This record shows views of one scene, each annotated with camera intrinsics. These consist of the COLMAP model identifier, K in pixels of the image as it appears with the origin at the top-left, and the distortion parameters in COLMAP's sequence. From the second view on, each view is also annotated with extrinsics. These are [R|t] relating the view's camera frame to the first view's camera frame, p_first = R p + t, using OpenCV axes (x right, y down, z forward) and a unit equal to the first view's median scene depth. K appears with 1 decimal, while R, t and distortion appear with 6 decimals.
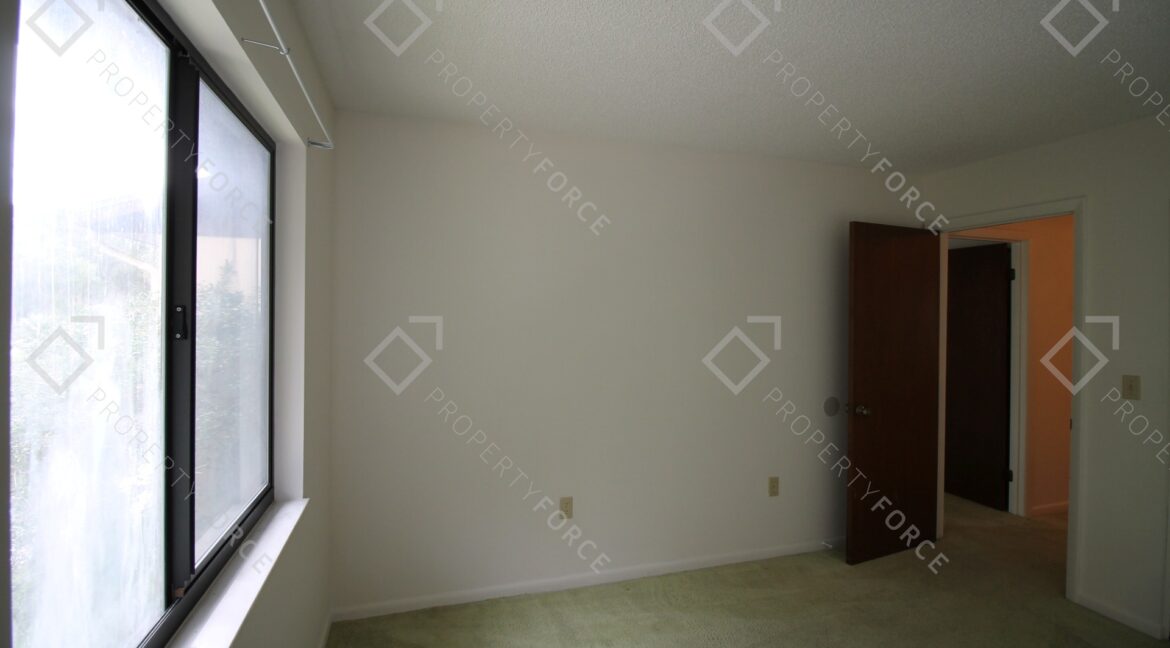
lens RADIAL K [[534.6, 0, 585.0], [0, 534.6, 324.0], [0, 0, 1]] dist [0.000311, -0.000132]
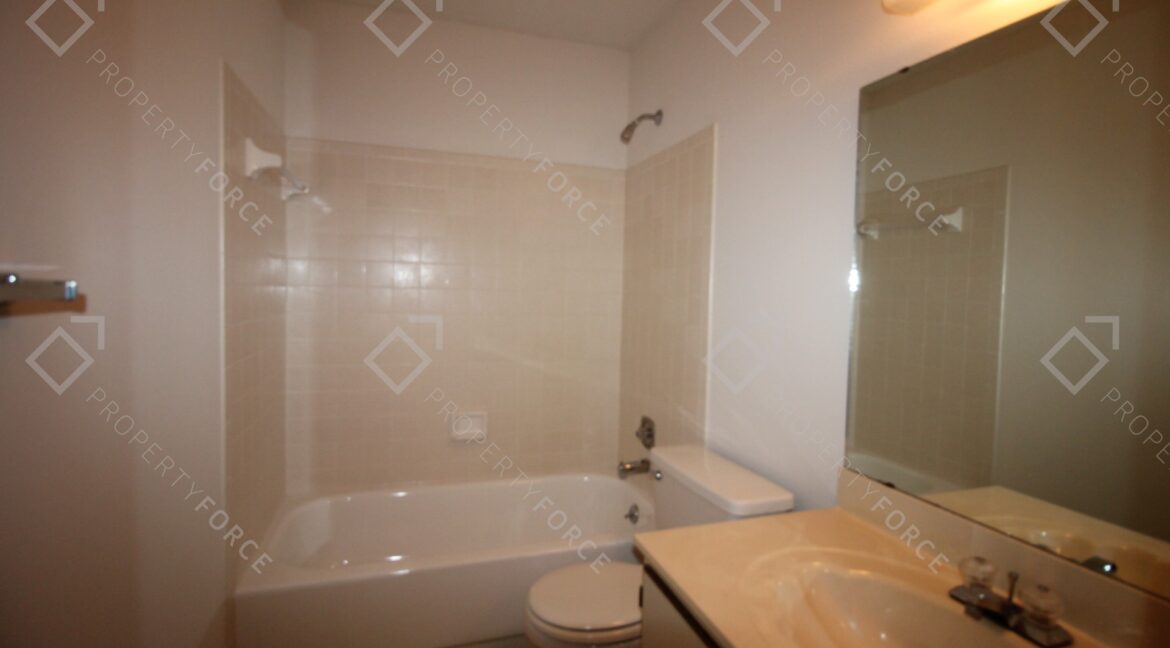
lens RADIAL K [[534.6, 0, 585.0], [0, 534.6, 324.0], [0, 0, 1]] dist [0.000311, -0.000132]
pose [[1.000000, 0.000055, -0.000285, 1.264361], [-0.000055, 1.000000, -0.000181, 0.000195], [0.000285, 0.000181, 1.000000, -0.000011]]
